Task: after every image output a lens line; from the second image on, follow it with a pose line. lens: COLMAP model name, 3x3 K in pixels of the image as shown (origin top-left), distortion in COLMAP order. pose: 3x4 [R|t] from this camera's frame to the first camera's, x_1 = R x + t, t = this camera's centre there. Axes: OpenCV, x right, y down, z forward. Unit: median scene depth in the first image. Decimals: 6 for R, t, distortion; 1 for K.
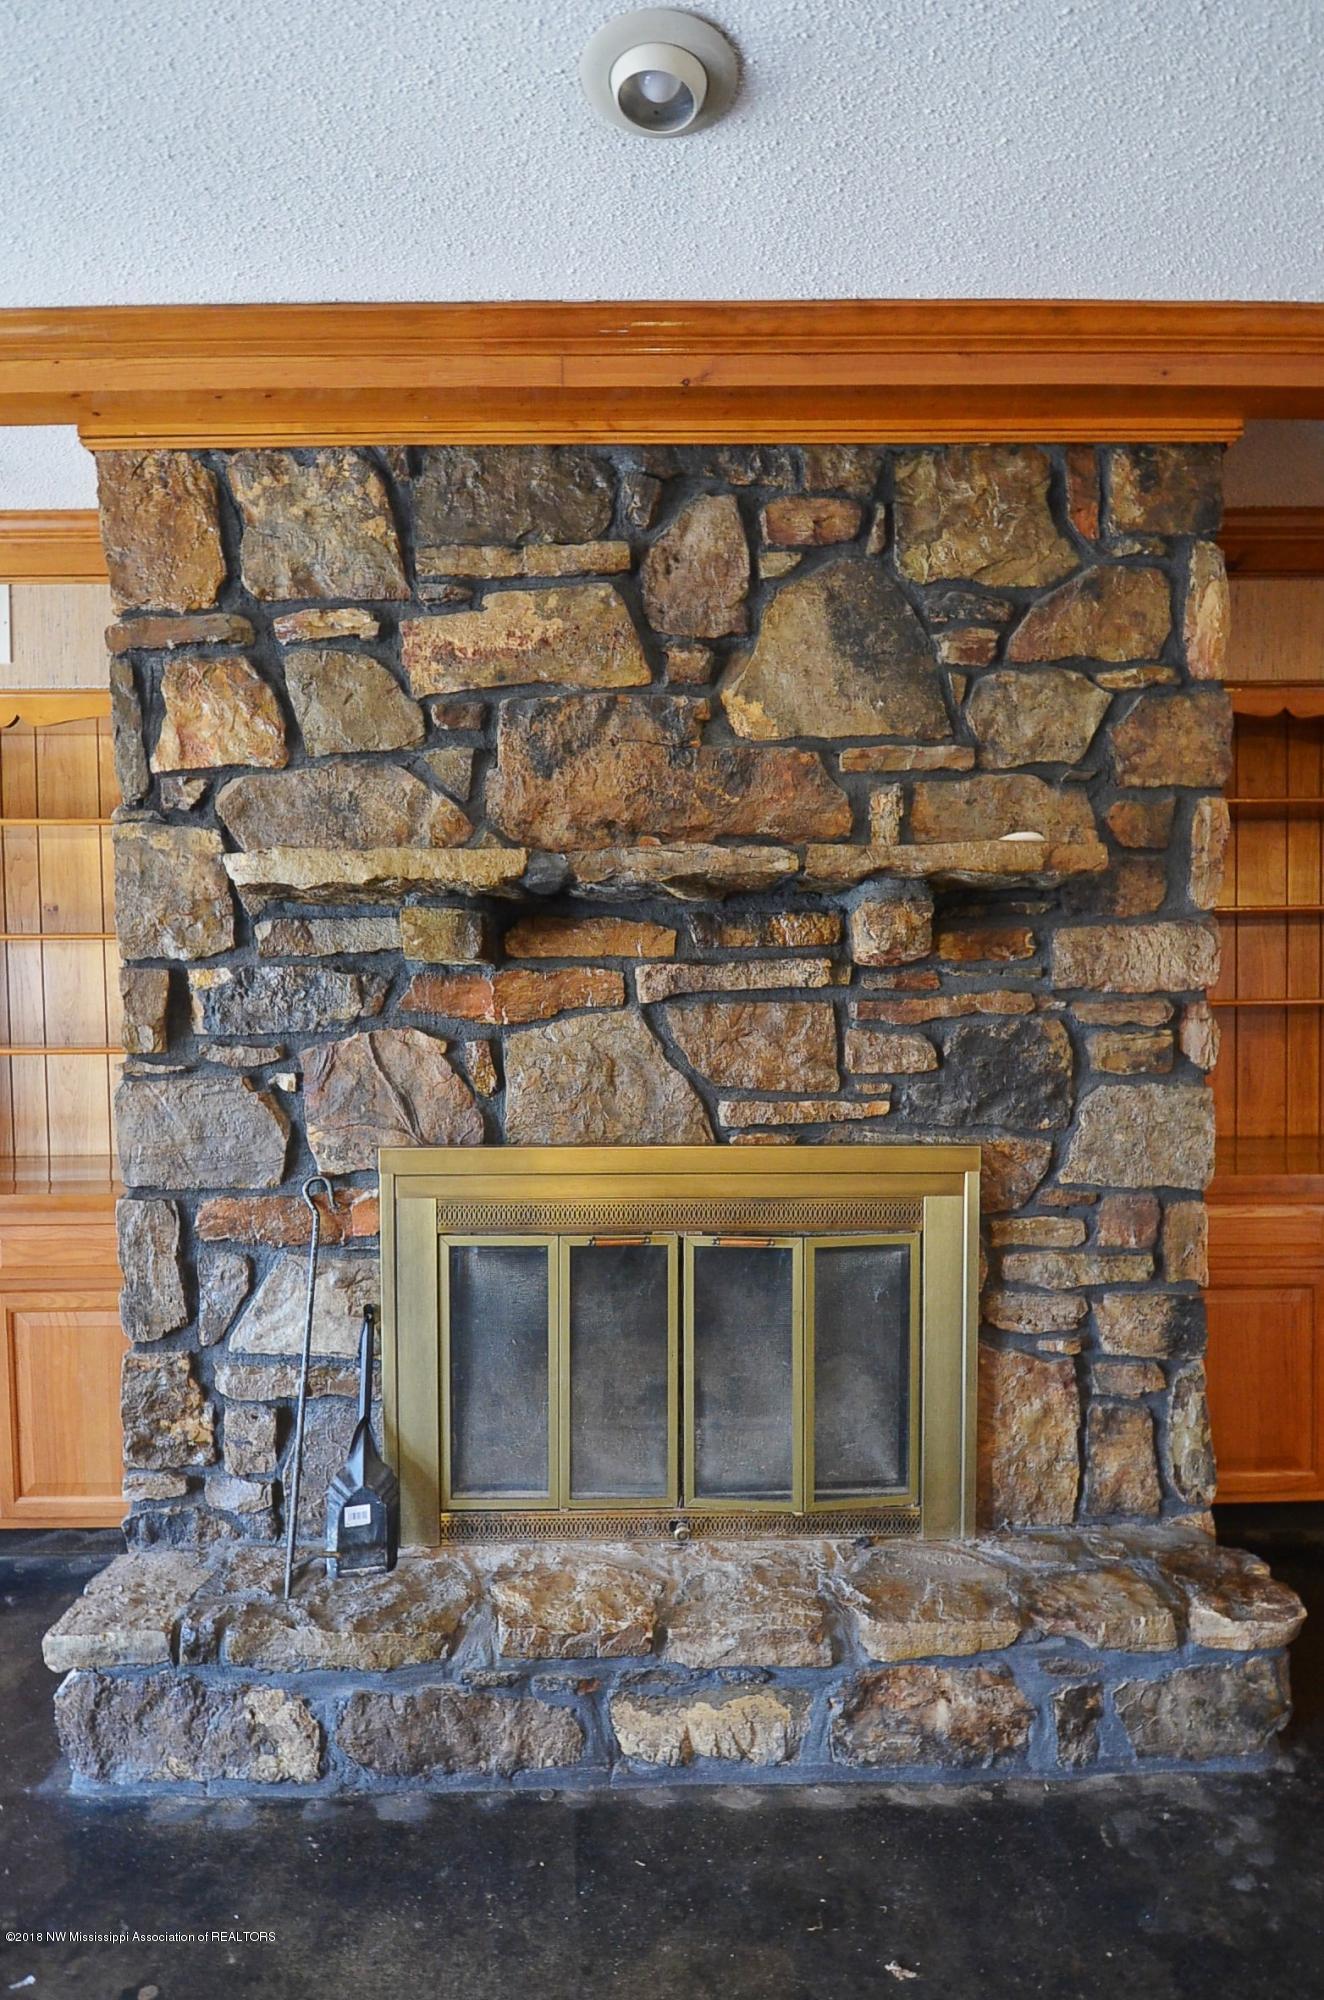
lens RADIAL K [[1055.3, 0, 661.8], [0, 1055.3, 1027.9], [0, 0, 1]] dist [0.033173, -0.046451]
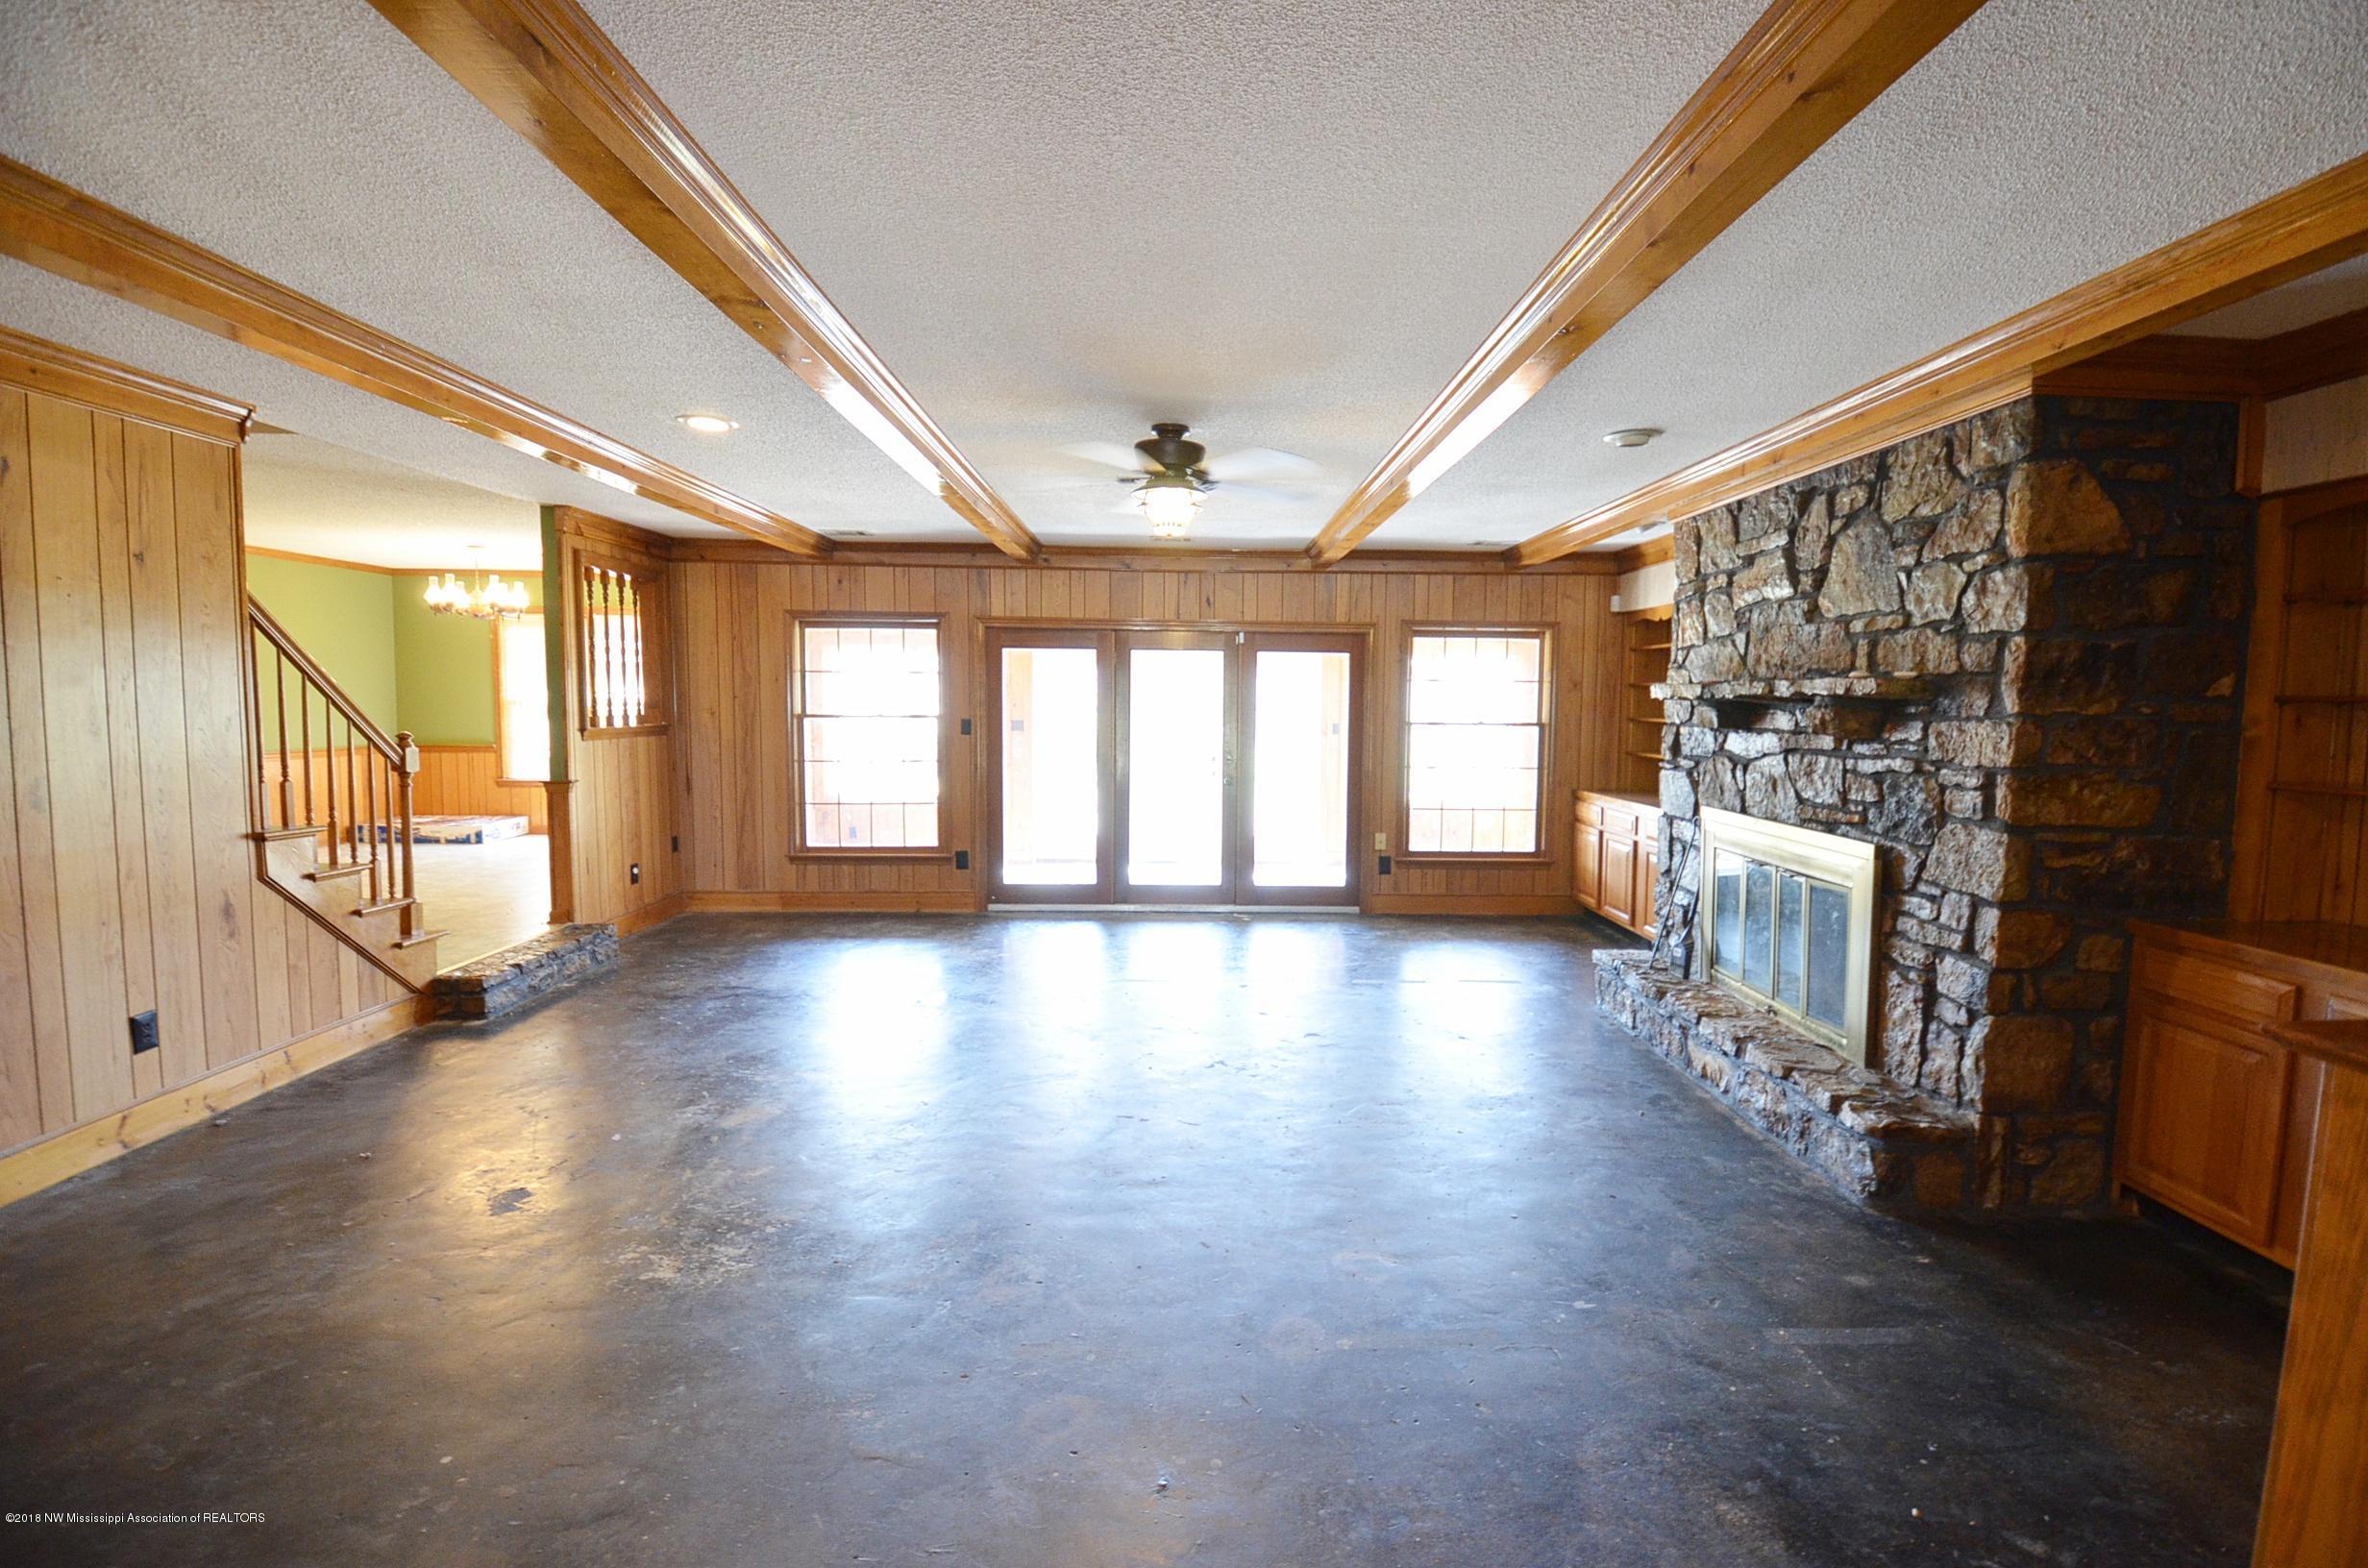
lens RADIAL K [[1037.7, 0, 1210.5], [0, 1037.7, 774.0], [0, 0, 1]] dist [0.030169, -0.041974]
pose [[0.010426, 0.083349, -0.996466, 1.989283], [-0.043440, 0.995617, 0.082823, -0.101000], [0.999002, 0.042423, 0.014001, -0.127850]]
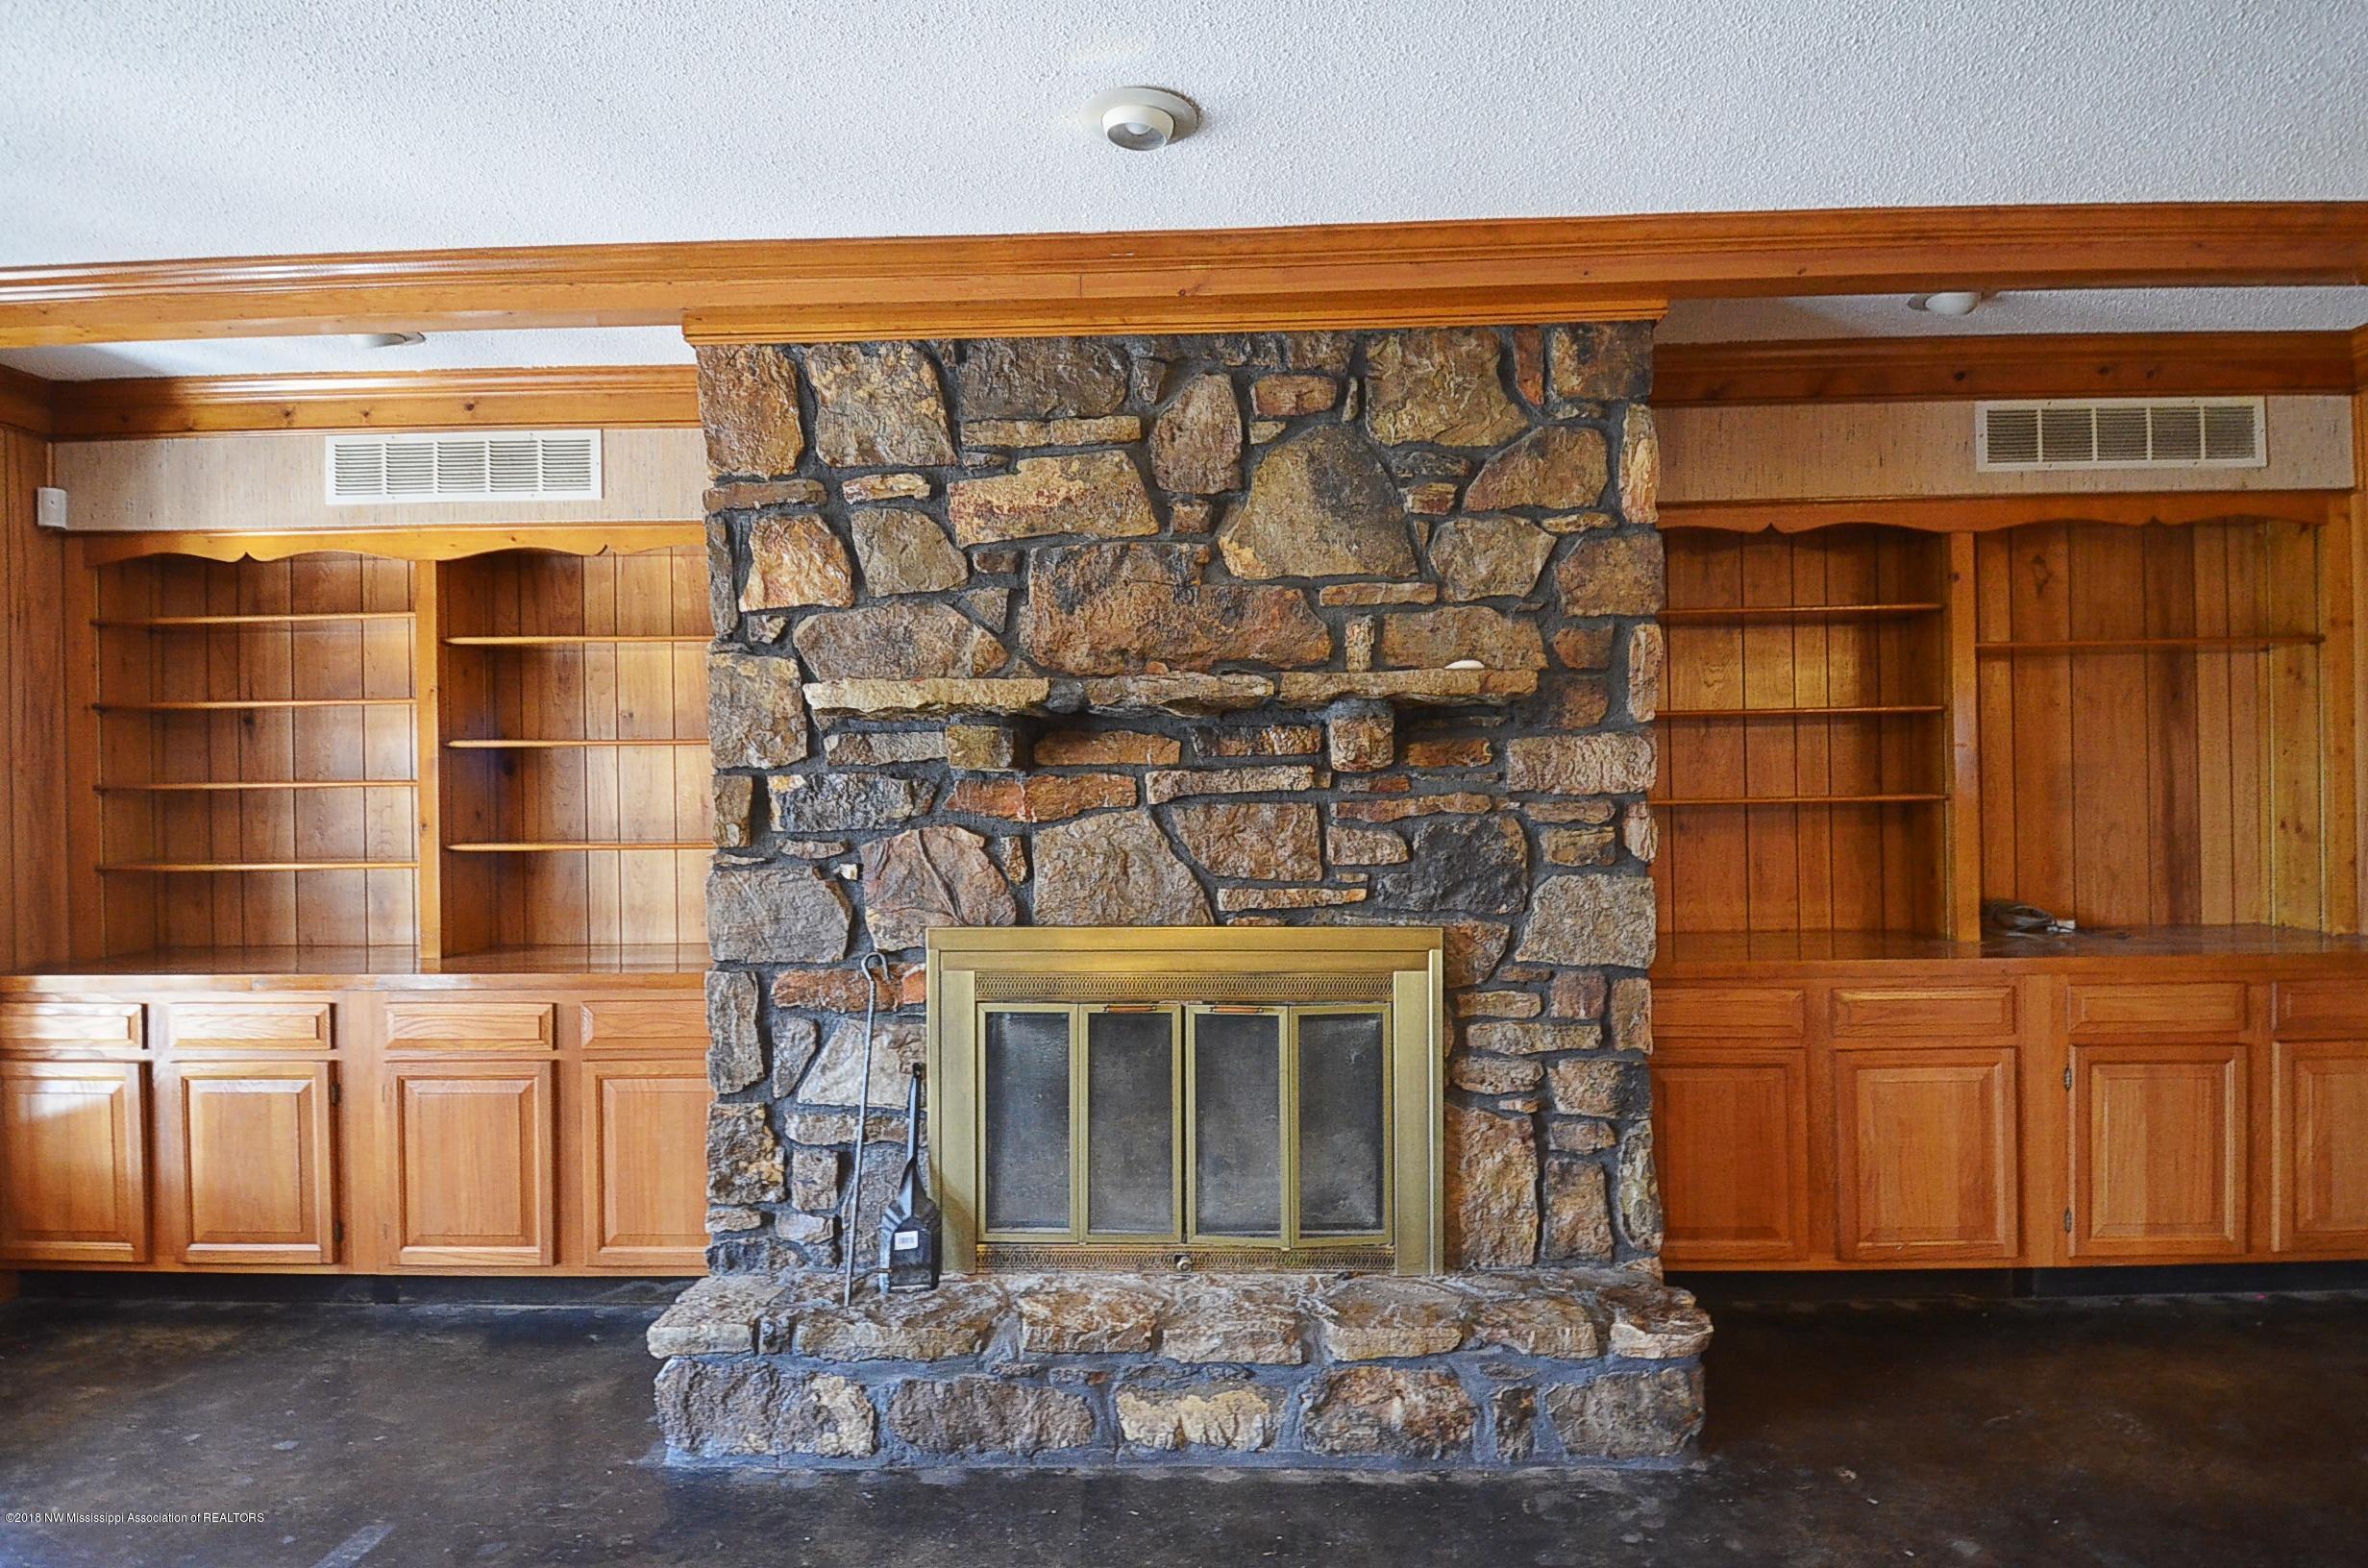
lens RADIAL K [[1259.0, 0, 1201.6], [0, 1259.0, 777.6], [0, 0, 1]] dist [0.040298, -0.049551]
pose [[0.999077, -0.002245, -0.042898, 0.097387], [0.000654, 0.999313, -0.037058, -0.001159], [0.042952, 0.036996, 0.998392, -0.388609]]
